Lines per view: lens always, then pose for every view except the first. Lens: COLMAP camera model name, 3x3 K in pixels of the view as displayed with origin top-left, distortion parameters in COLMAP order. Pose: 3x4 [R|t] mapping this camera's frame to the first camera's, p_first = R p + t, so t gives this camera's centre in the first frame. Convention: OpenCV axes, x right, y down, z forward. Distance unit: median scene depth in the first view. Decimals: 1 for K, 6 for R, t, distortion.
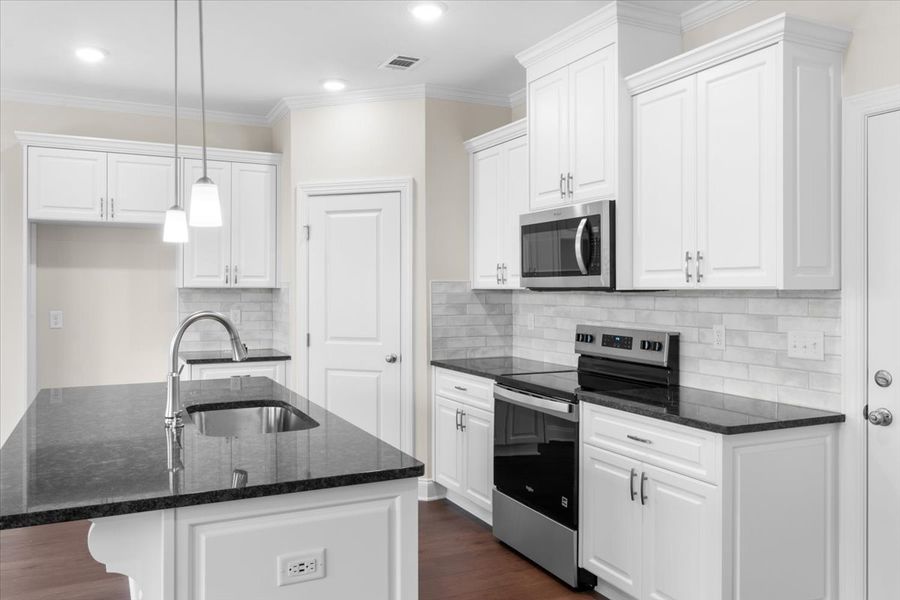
lens RADIAL K [[709.2, 0, 450.5], [0, 709.2, 291.5], [0, 0, 1]] dist [-0.009923, 0.020009]
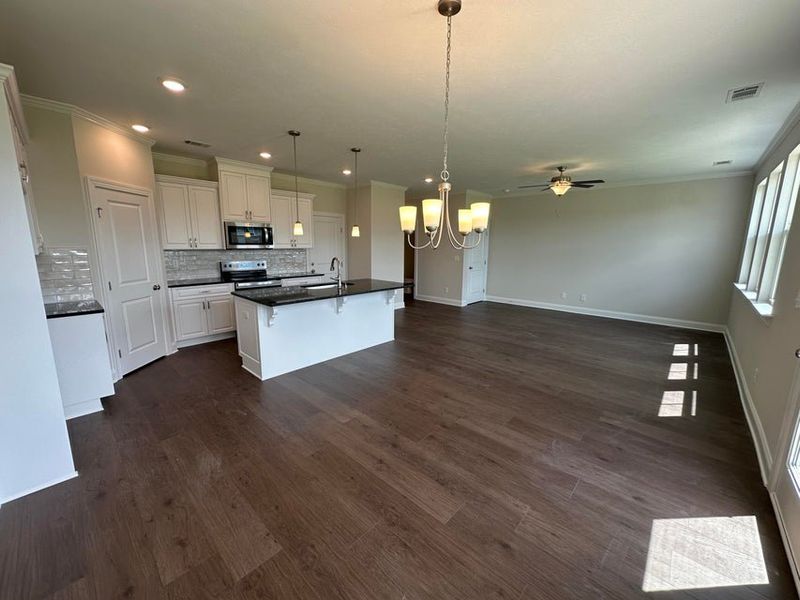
lens RADIAL K [[323.0, 0, 398.8], [0, 323.0, 298.3], [0, 0, 1]] dist [-0.005461, 0.000190]
pose [[-0.355426, -0.160055, 0.920899, -1.528996], [-0.001883, 0.985351, 0.170531, -0.035588], [-0.934702, 0.058877, -0.350521, 0.964723]]
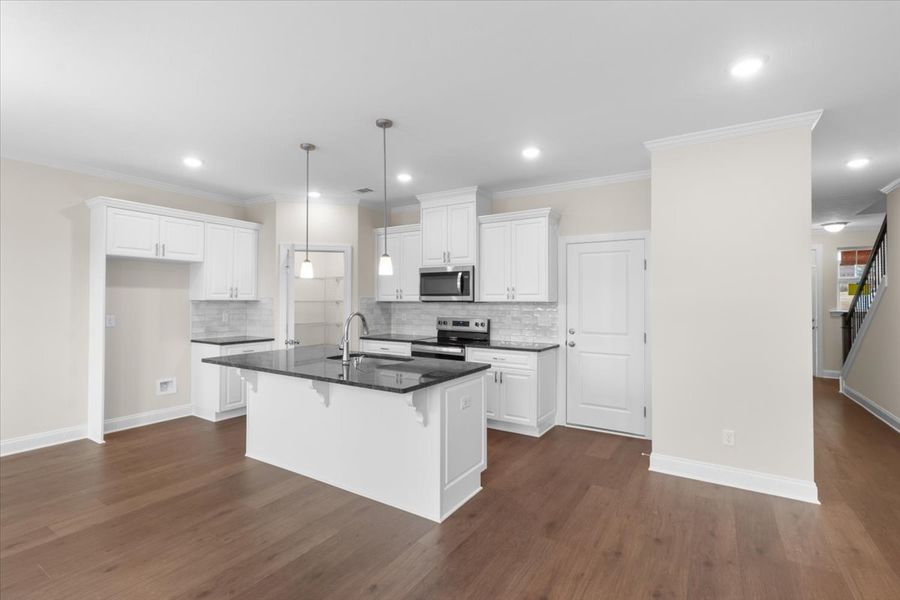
lens RADIAL K [[414.4, 0, 447.5], [0, 414.4, 296.1], [0, 0, 1]] dist [0.001577, 0.000324]
pose [[0.855889, 0.007443, 0.517106, -0.577373], [0.000019, 0.999896, -0.014424, -0.001606], [-0.517160, 0.012355, 0.855800, -0.180692]]
